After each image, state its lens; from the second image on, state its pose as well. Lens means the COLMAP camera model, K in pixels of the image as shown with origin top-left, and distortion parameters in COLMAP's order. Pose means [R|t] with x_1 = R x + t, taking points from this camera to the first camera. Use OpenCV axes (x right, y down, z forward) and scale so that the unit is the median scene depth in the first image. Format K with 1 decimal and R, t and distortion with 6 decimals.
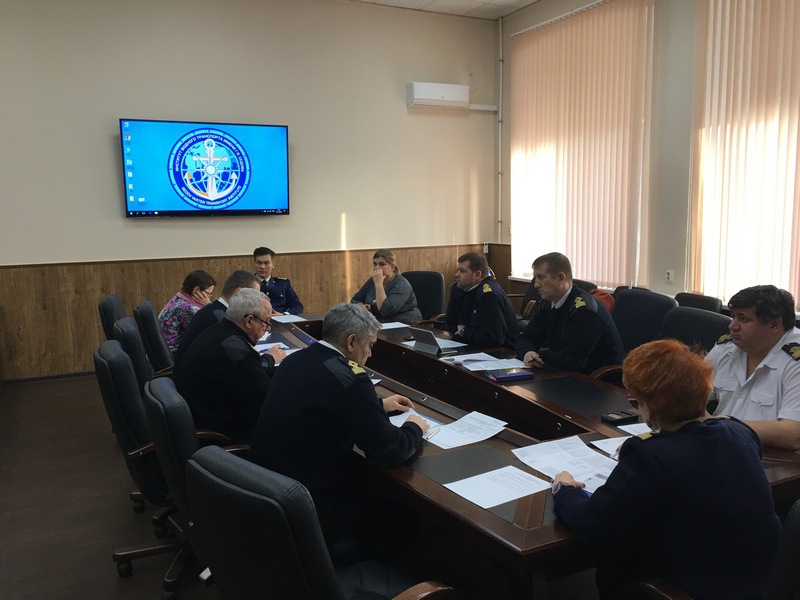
lens RADIAL K [[674.2, 0, 379.1], [0, 674.2, 288.9], [0, 0, 1]] dist [0.075607, -0.113197]
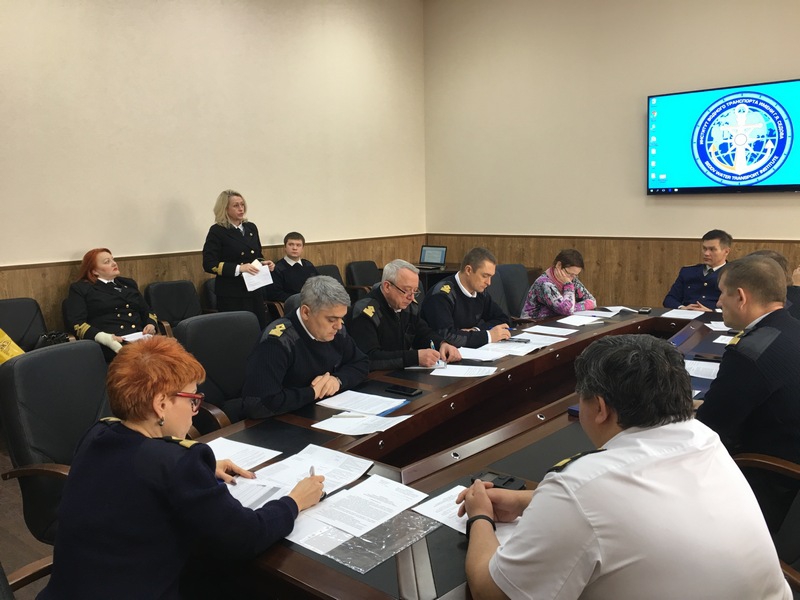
lens RADIAL K [[674.2, 0, 412.1], [0, 674.2, 290.5], [0, 0, 1]] dist [0.075607, -0.113197]
pose [[0.416304, 0.130835, -0.899763, 0.394555], [-0.093770, 0.990494, 0.100642, -0.032433], [0.904377, 0.042473, 0.424615, 0.255515]]
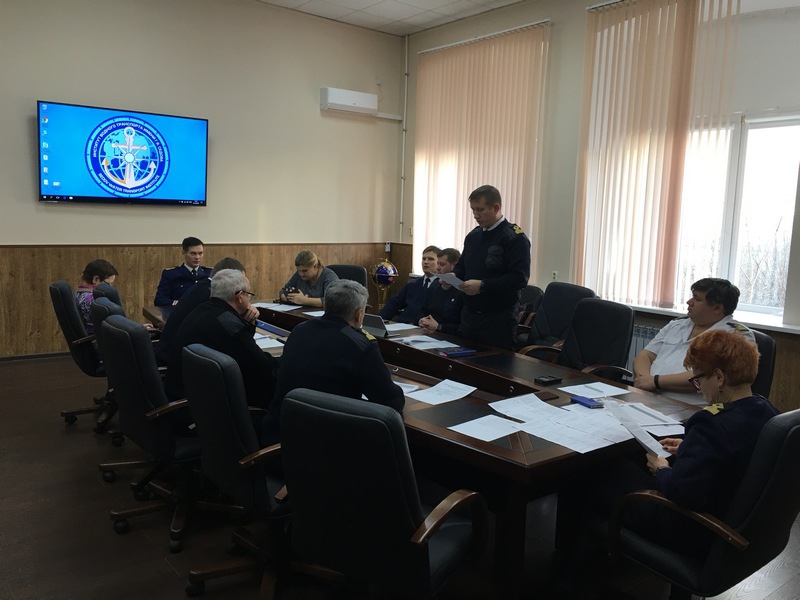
lens RADIAL K [[674.2, 0, 384.6], [0, 674.2, 279.4], [0, 0, 1]] dist [0.075607, -0.113197]
pose [[0.979313, 0.027810, 0.200432, -0.076179], [-0.025384, 0.999570, -0.014660, 0.009143], [-0.200754, 0.009269, 0.979598, -0.058879]]
